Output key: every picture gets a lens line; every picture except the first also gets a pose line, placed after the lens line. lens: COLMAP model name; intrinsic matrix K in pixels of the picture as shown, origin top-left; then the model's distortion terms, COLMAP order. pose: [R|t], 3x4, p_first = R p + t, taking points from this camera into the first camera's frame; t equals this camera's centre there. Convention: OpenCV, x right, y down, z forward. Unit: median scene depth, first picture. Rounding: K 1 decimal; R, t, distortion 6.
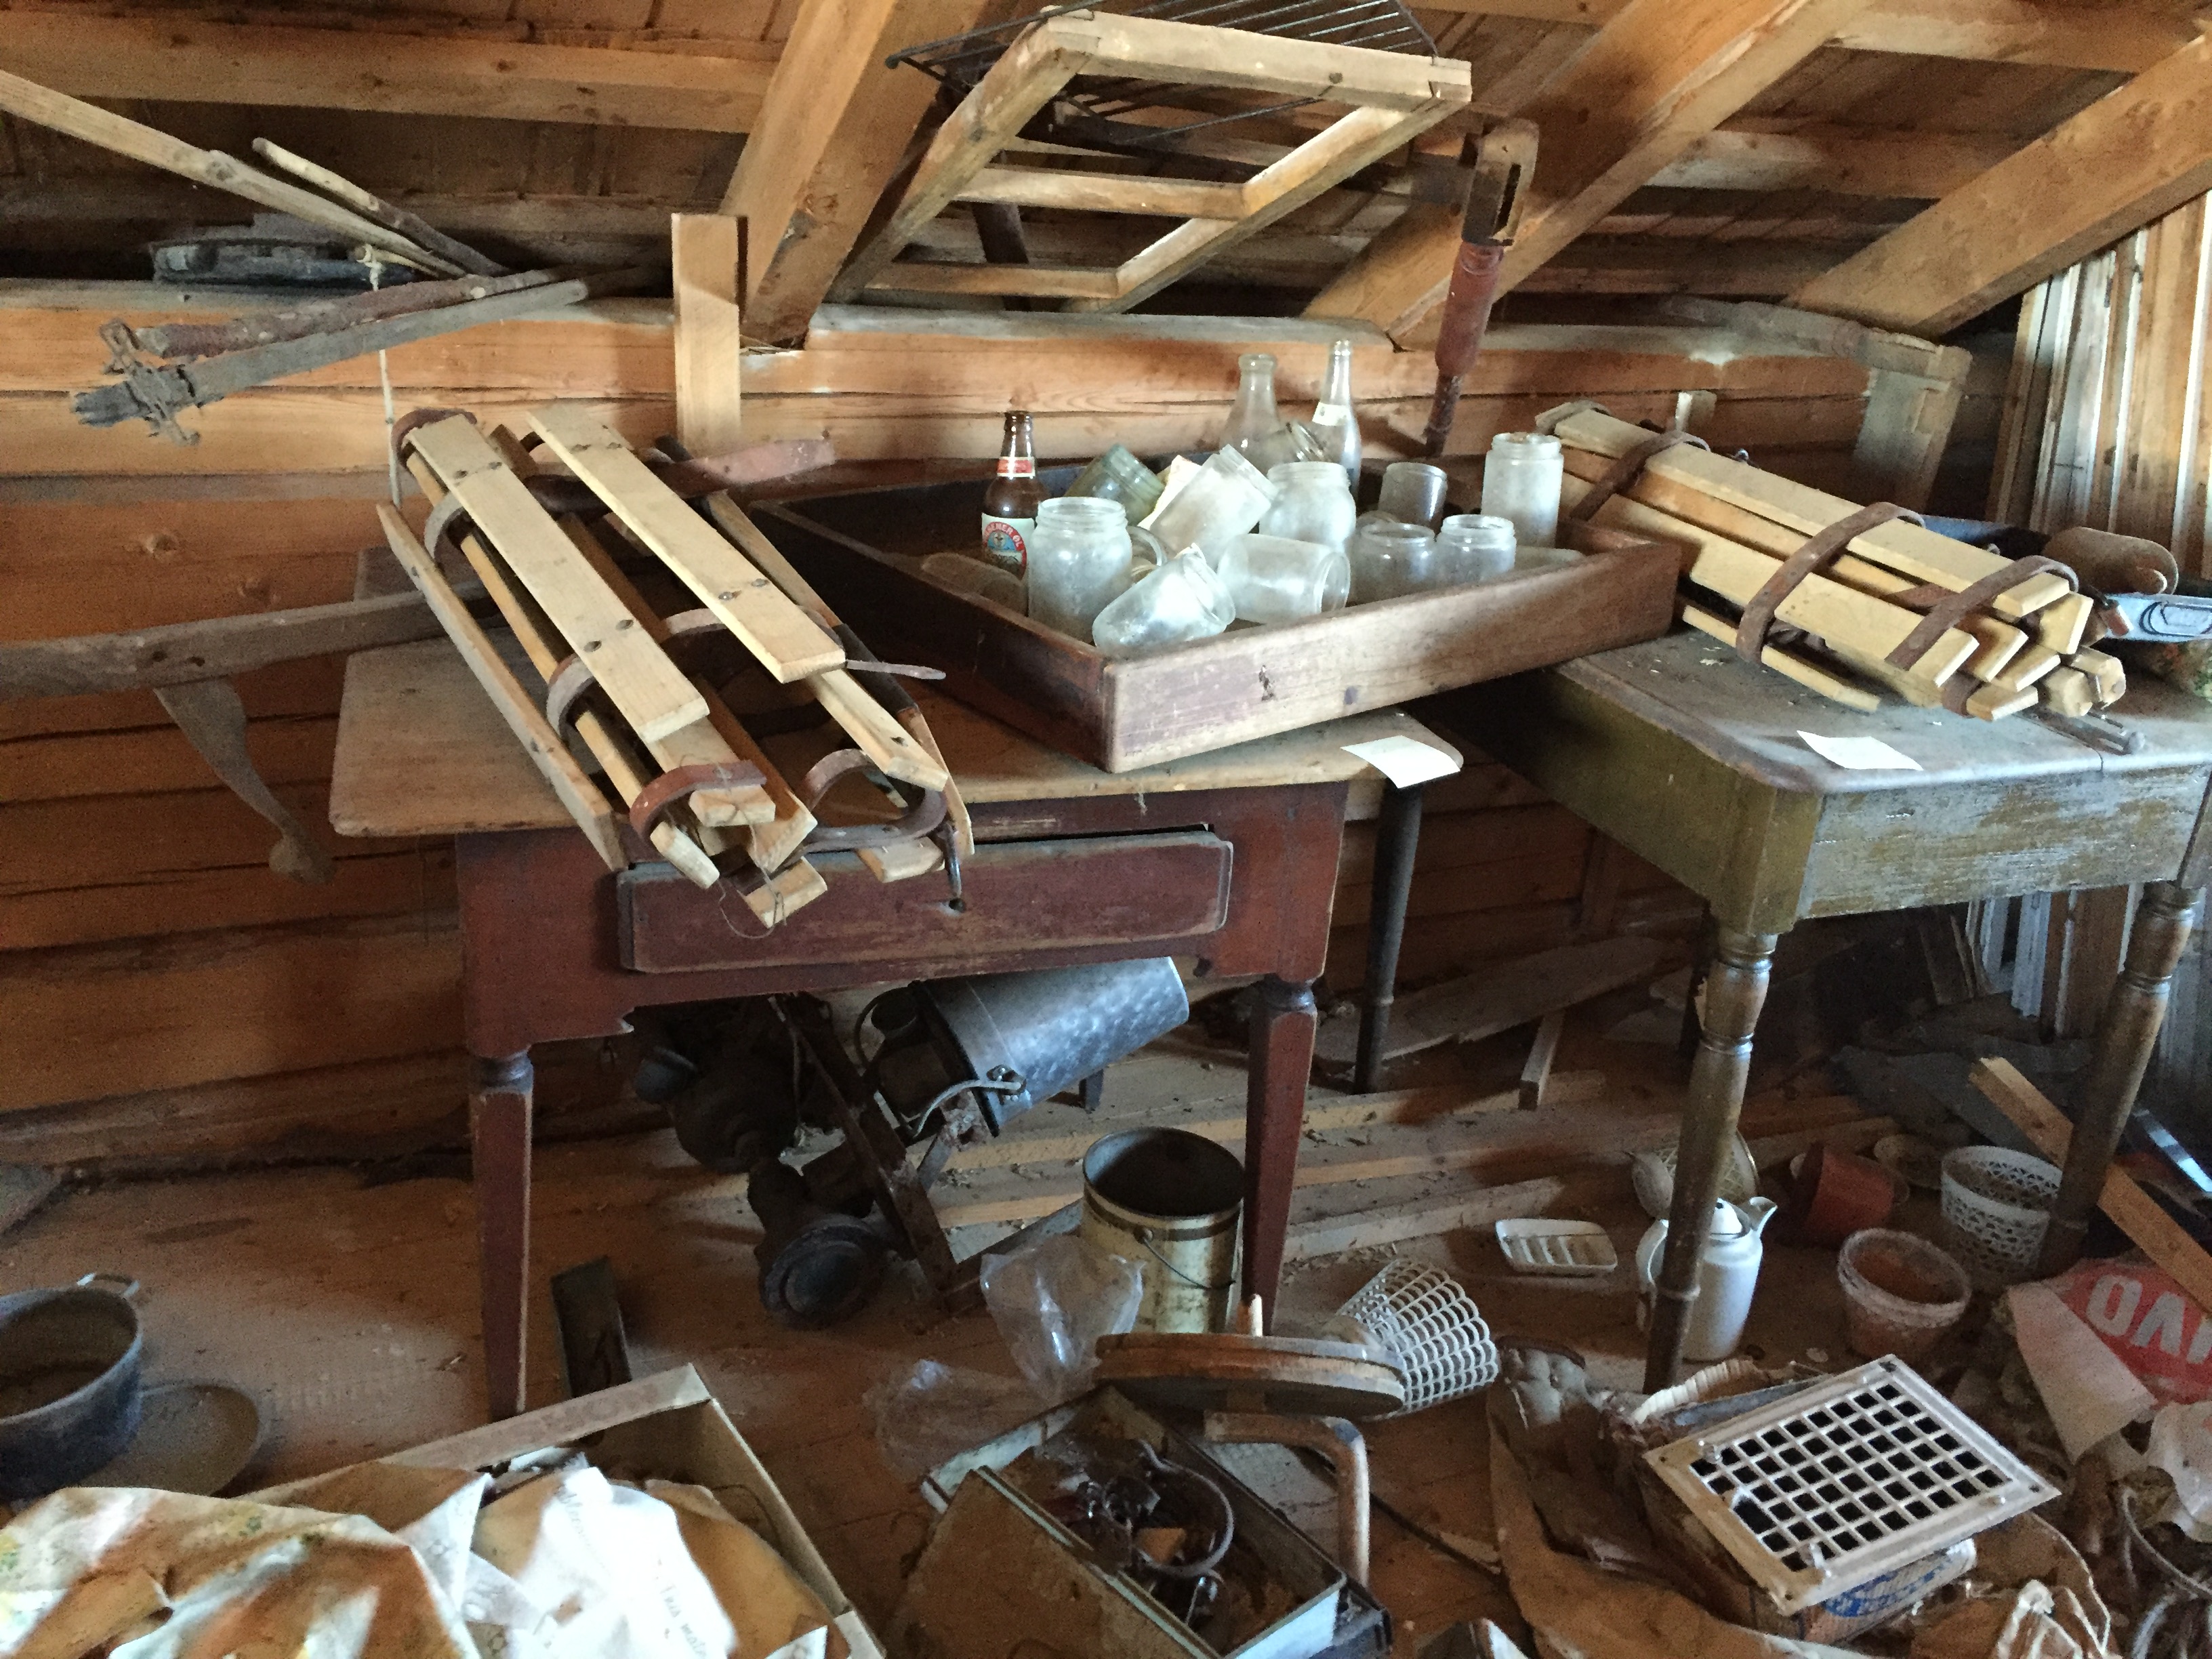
lens RADIAL K [[1846.4, 0, 1106.0], [0, 1846.4, 829.5], [0, 0, 1]] dist [0.081718, -0.115970]
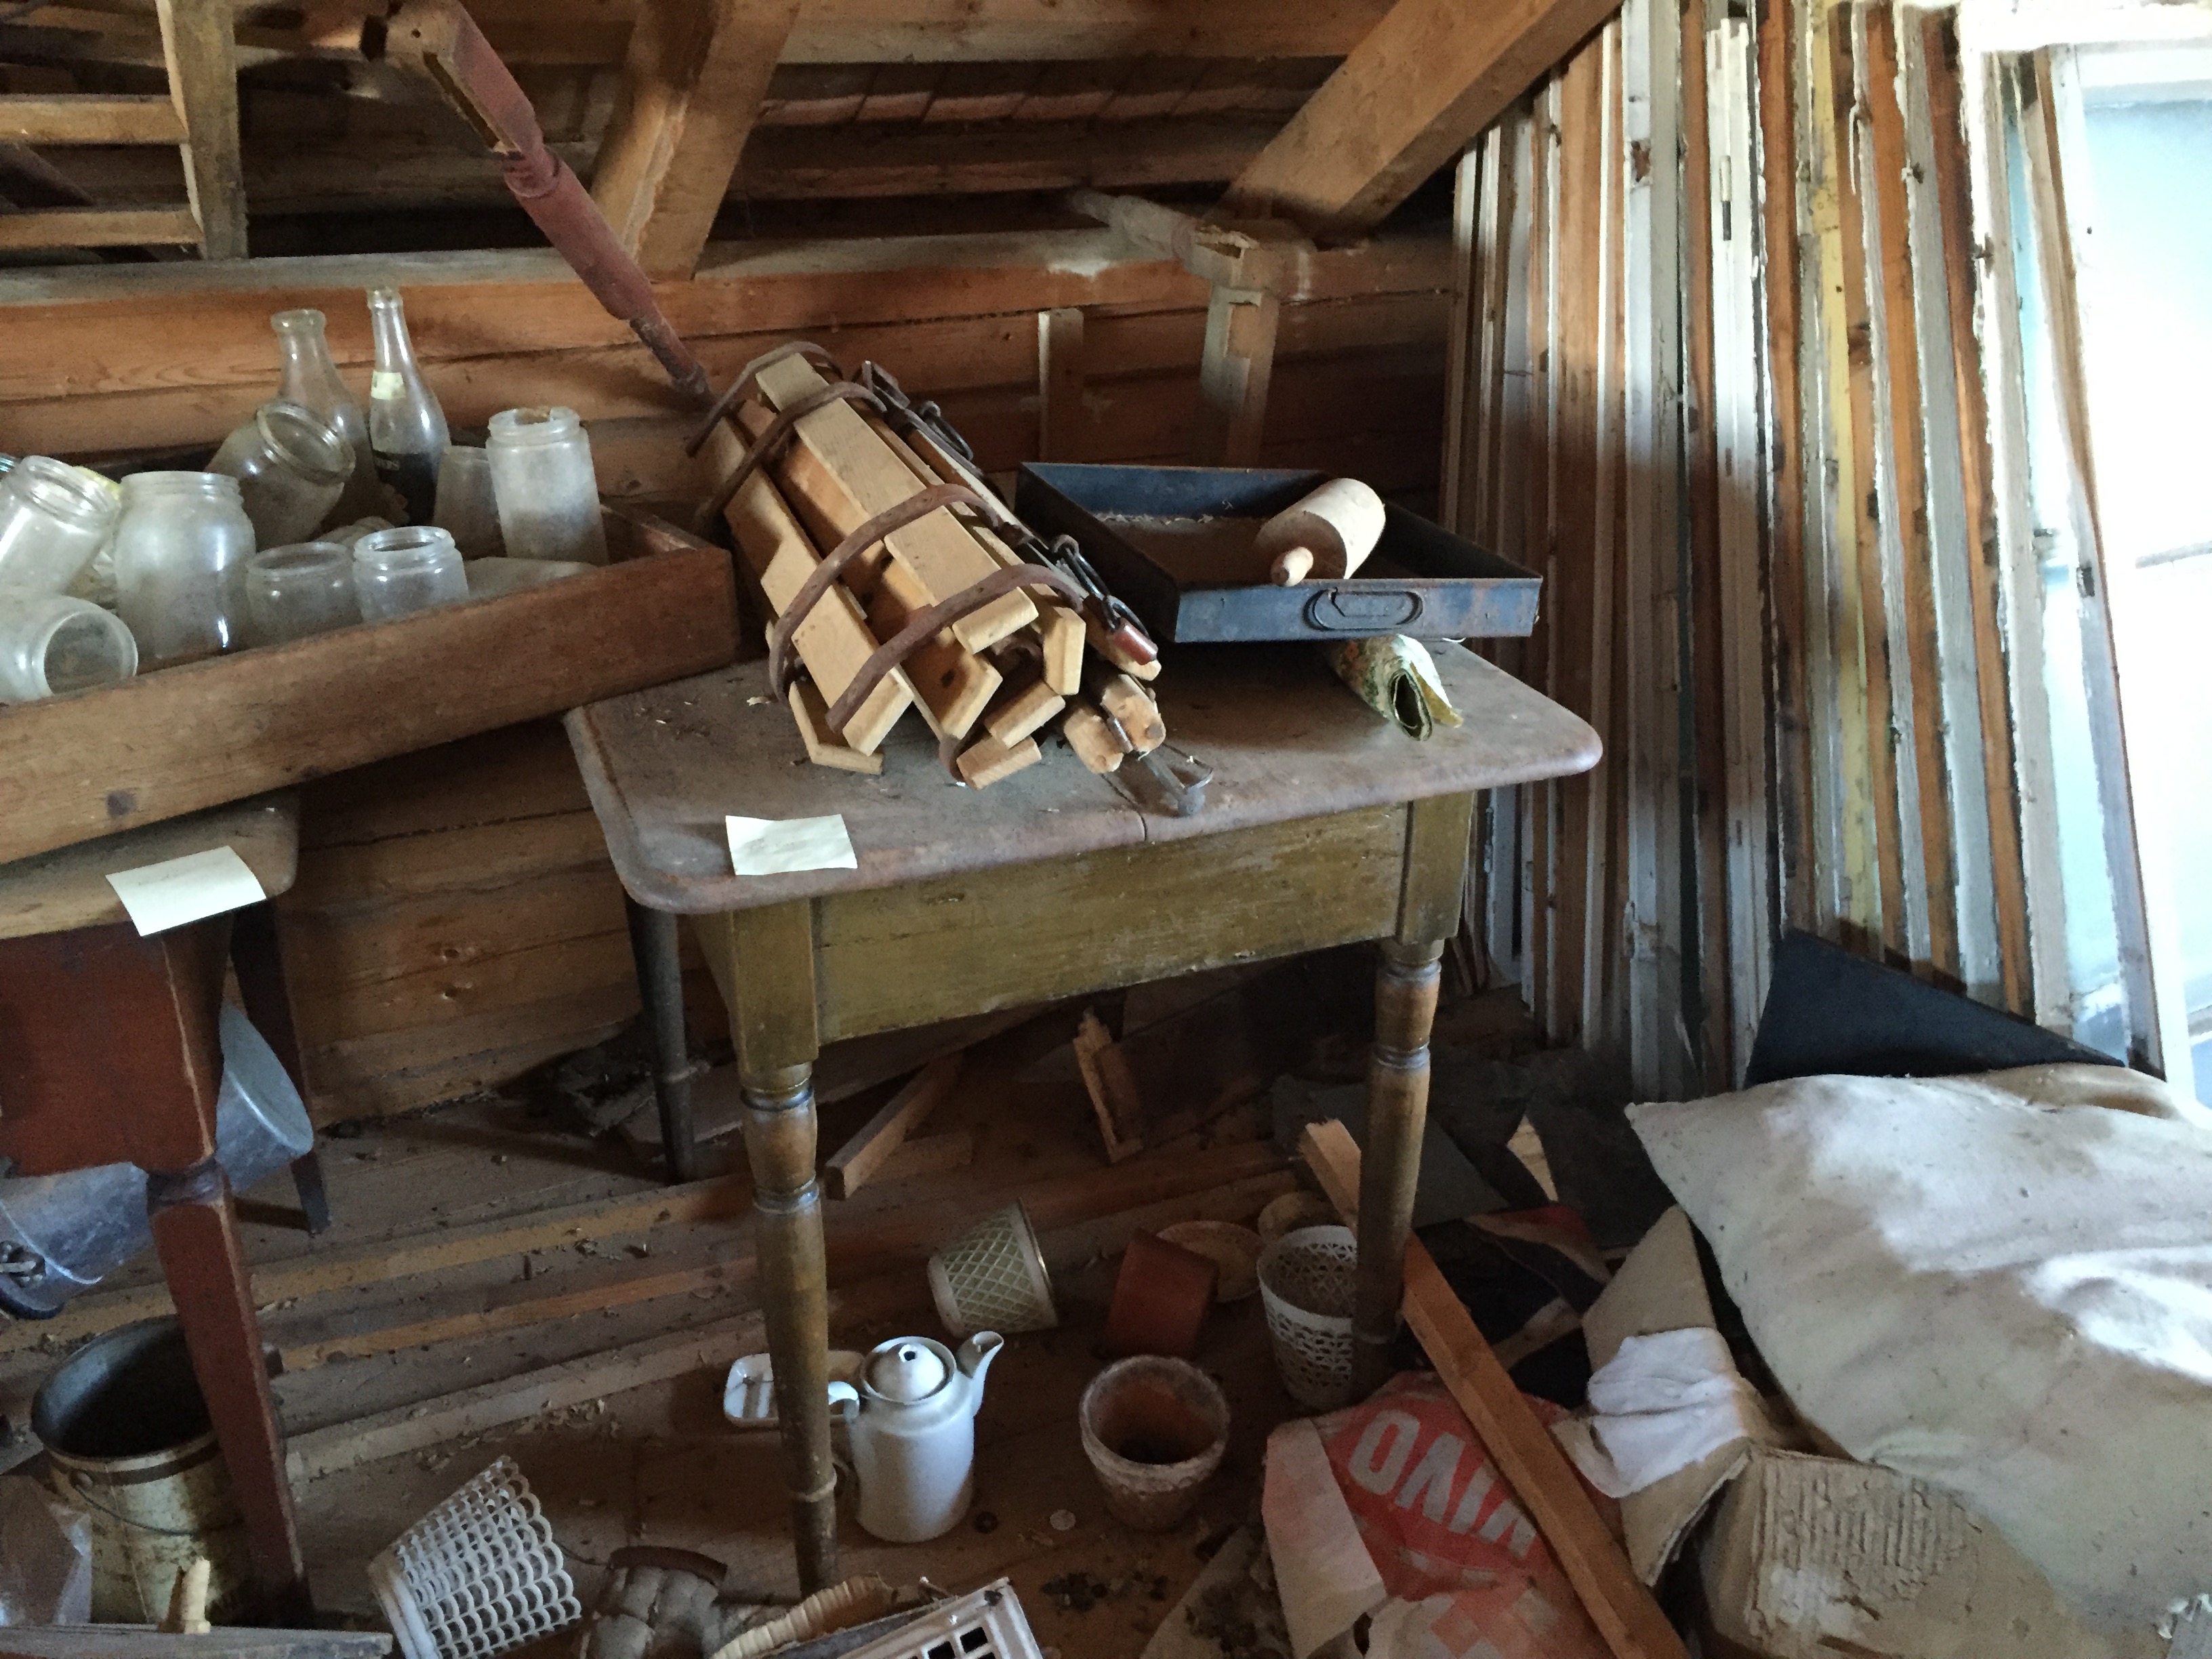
lens RADIAL K [[1846.9, 0, 1106.0], [0, 1846.9, 829.5], [0, 0, 1]] dist [0.056291, -0.052586]
pose [[0.998144, -0.060867, 0.001698, 0.375947], [0.060670, 0.996511, 0.057321, -0.058231], [-0.005181, -0.057111, 0.998354, 0.186612]]
